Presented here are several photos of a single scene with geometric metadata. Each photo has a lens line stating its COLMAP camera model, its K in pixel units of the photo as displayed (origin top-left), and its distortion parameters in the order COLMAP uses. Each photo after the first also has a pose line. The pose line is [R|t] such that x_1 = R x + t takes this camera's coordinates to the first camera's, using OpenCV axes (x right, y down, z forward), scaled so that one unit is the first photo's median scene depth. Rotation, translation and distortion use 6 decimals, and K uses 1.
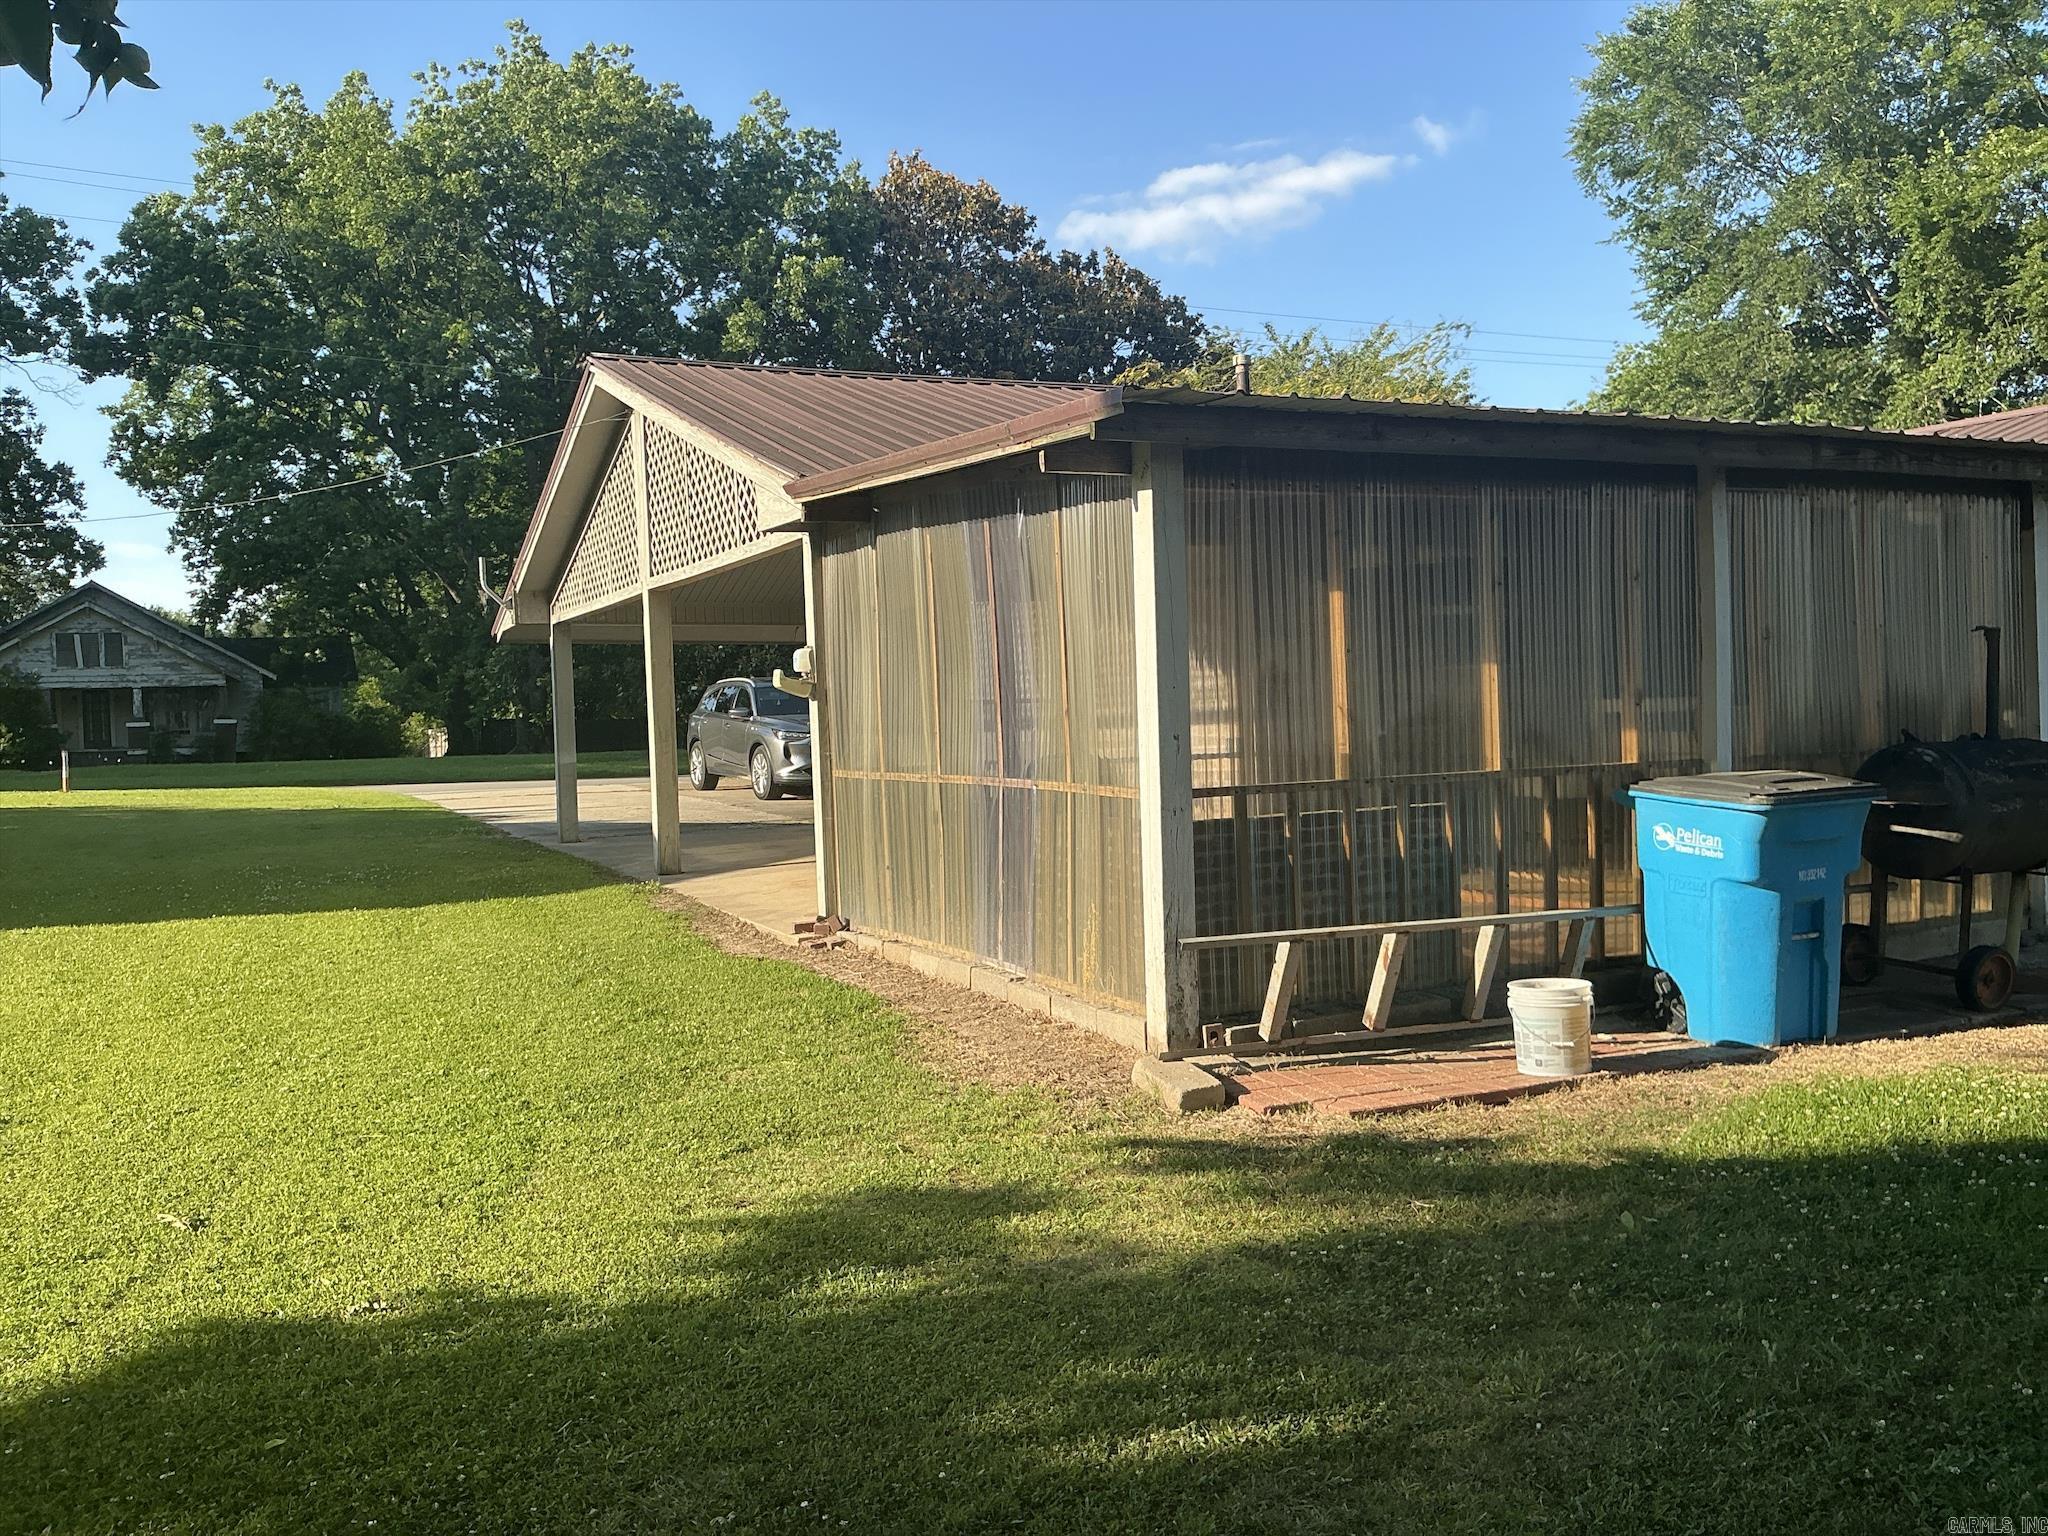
lens RADIAL K [[1717.5, 0, 1031.6], [0, 1717.5, 767.4], [0, 0, 1]] dist [0.172654, -0.344474]
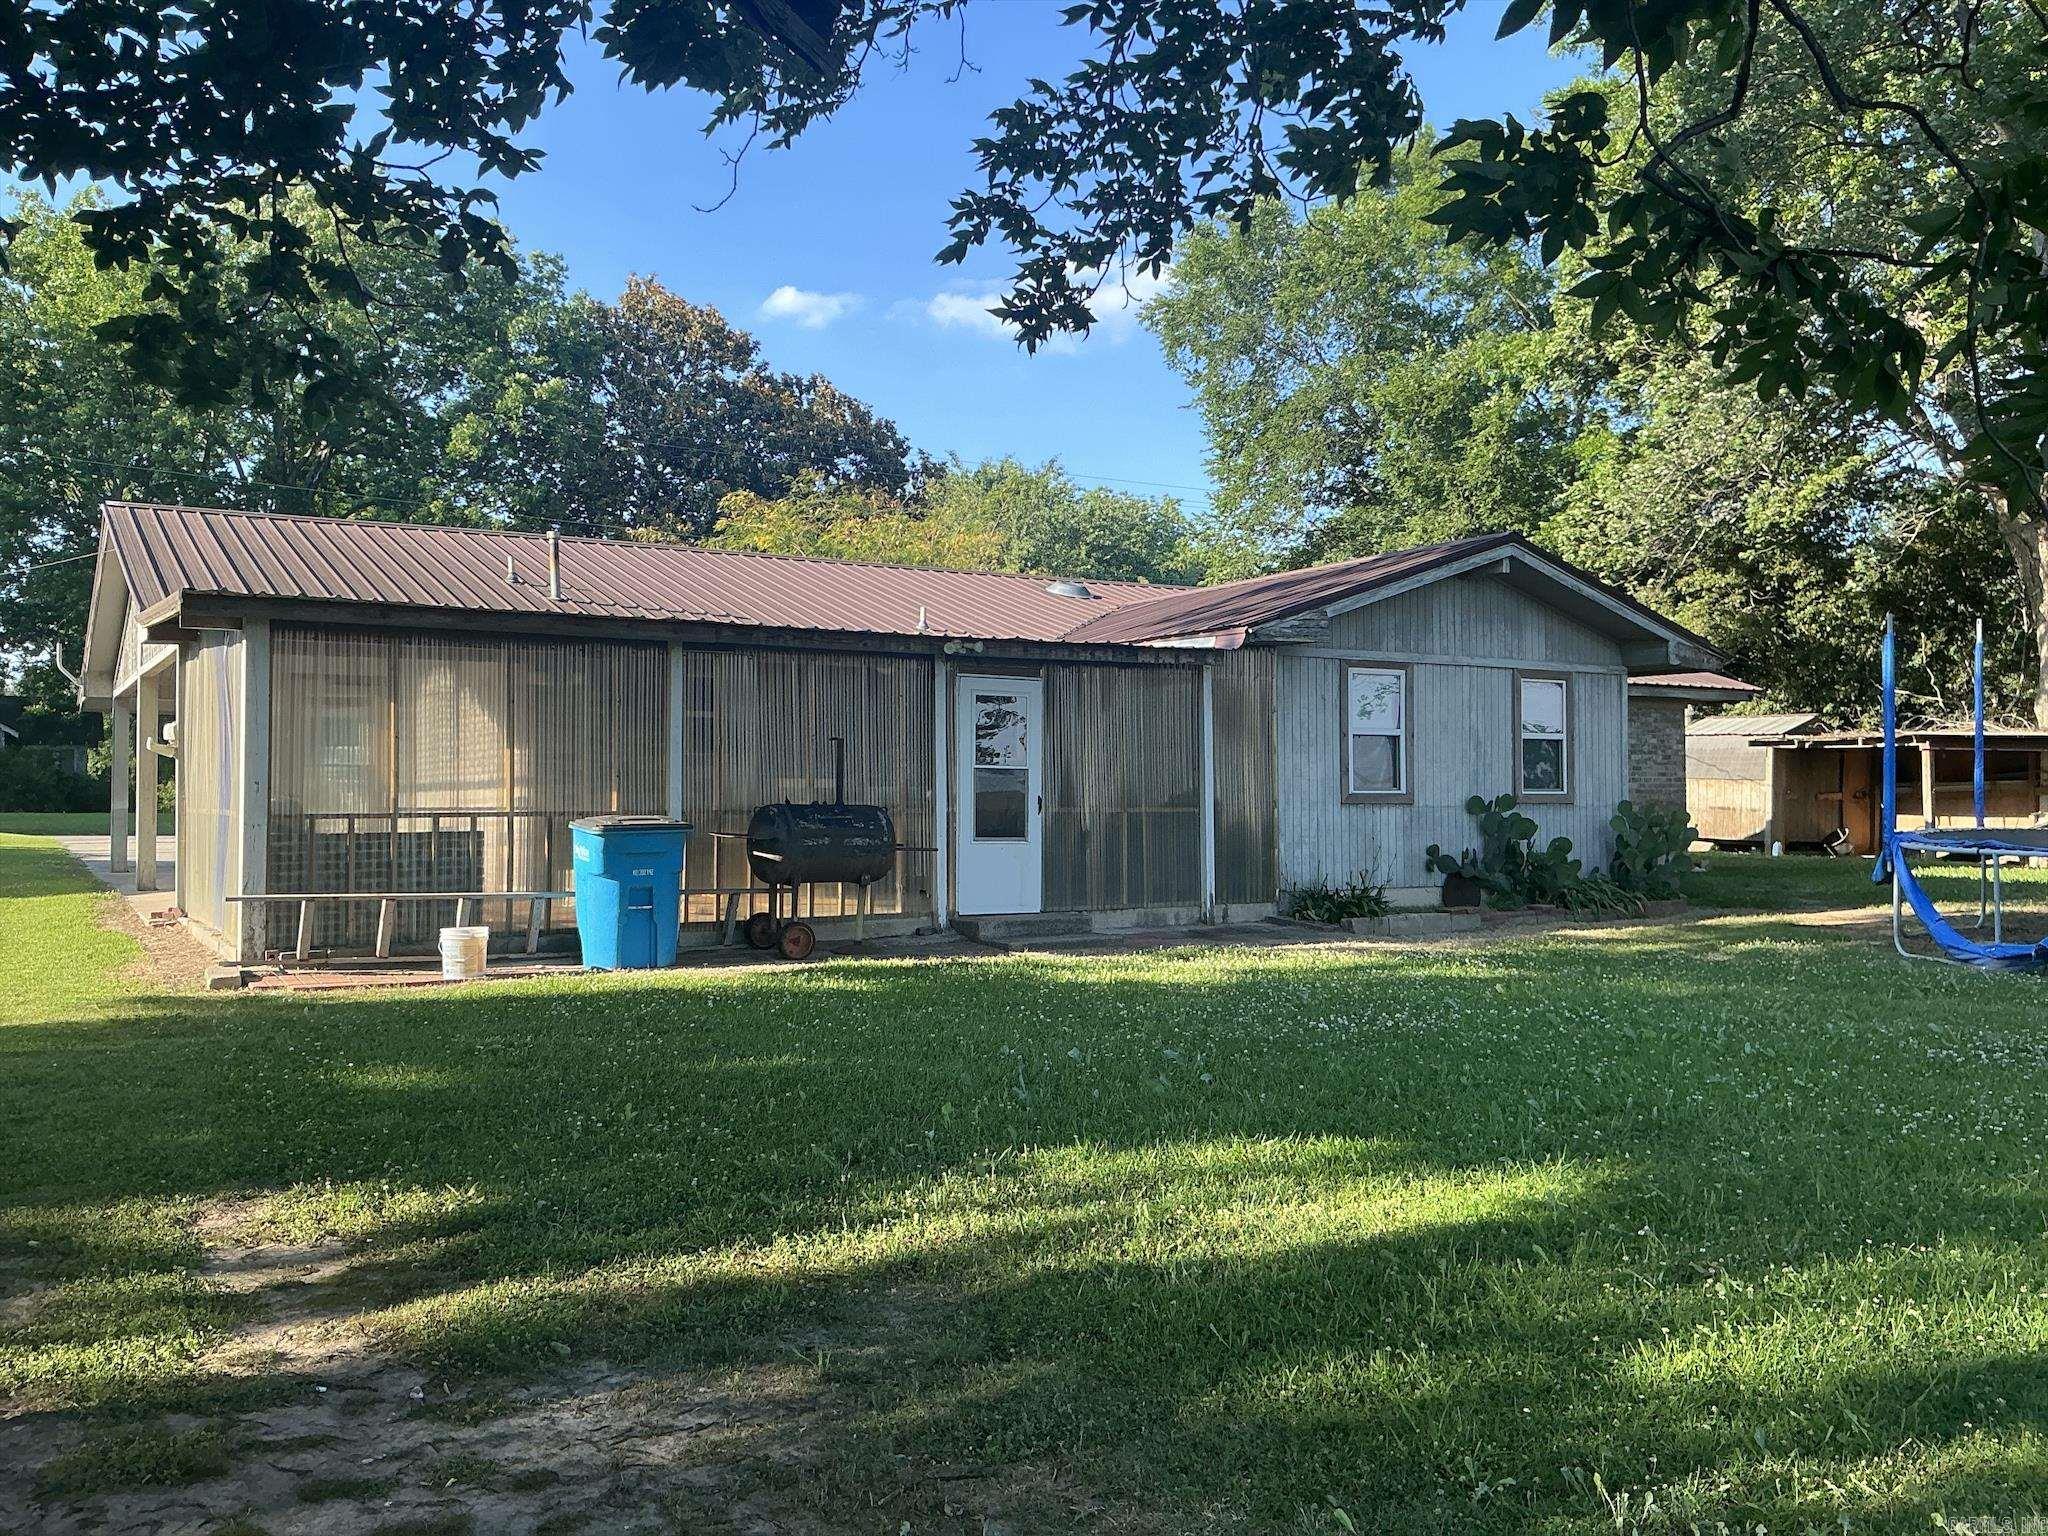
lens RADIAL K [[1789.1, 0, 1064.2], [0, 1789.1, 773.0], [0, 0, 1]] dist [0.146905, -0.176926]
pose [[0.996992, 0.032412, 0.070398, 0.643220], [-0.029062, 0.998419, -0.048108, 0.031258], [-0.071846, 0.045918, 0.996358, -0.749548]]
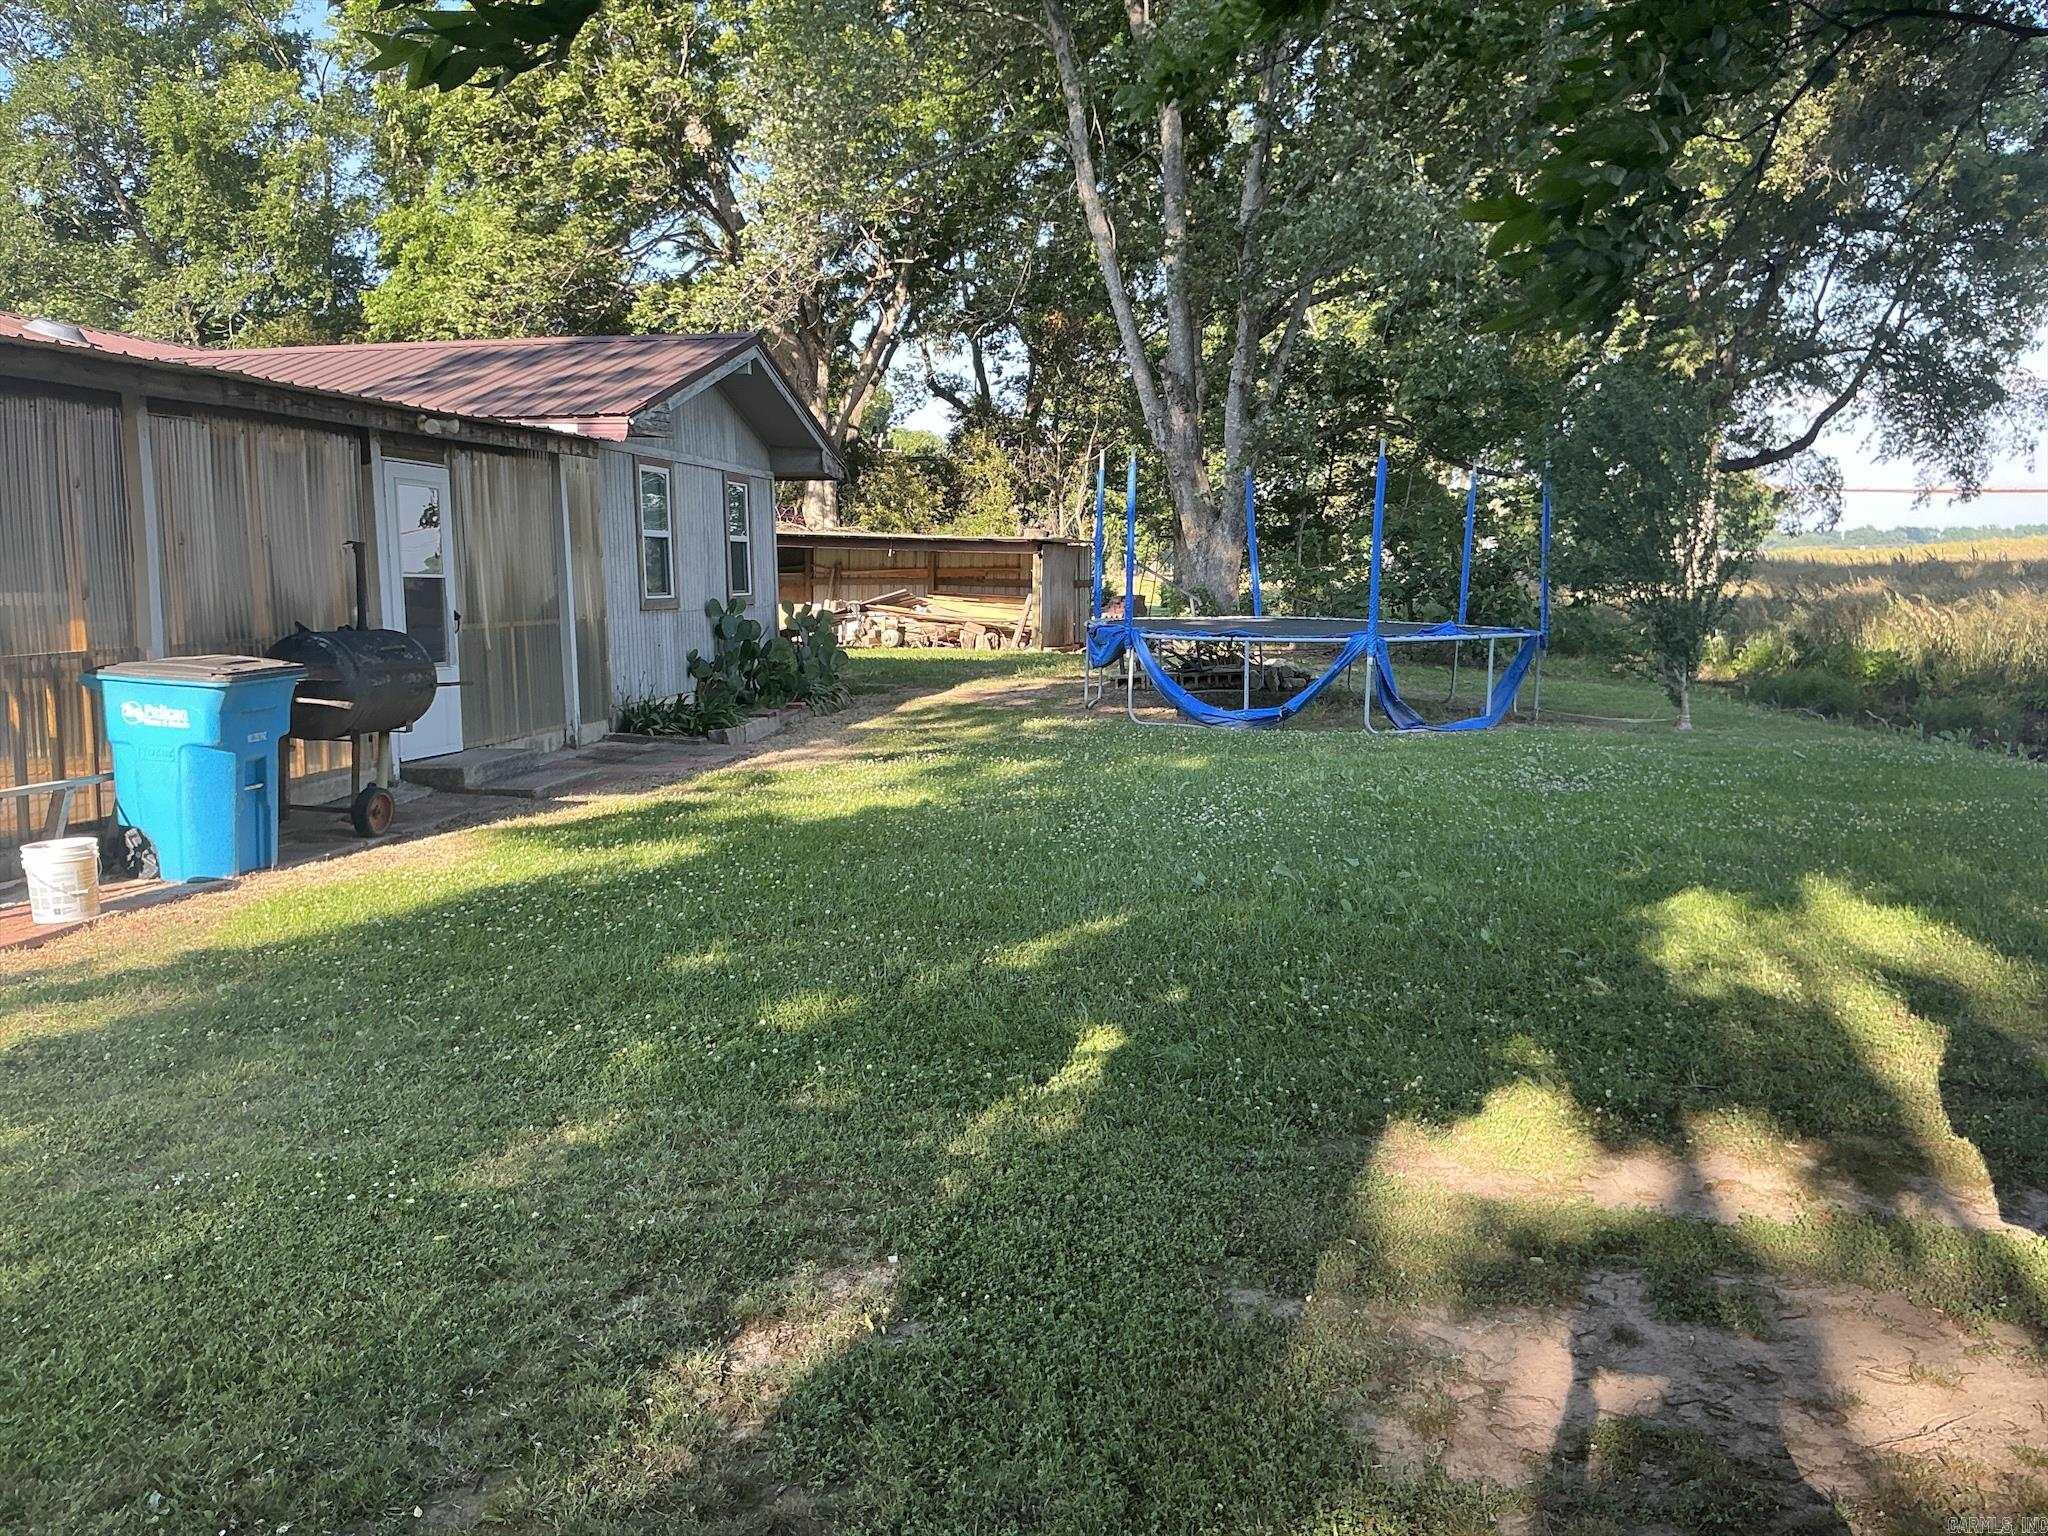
lens RADIAL K [[1717.5, 0, 1031.6], [0, 1717.5, 767.4], [0, 0, 1]] dist [0.172654, -0.344474]
pose [[0.587457, -0.064995, 0.806641, -0.211655], [0.014598, 0.997458, 0.069739, 0.002589], [-0.809124, -0.029193, 0.586912, -0.161743]]
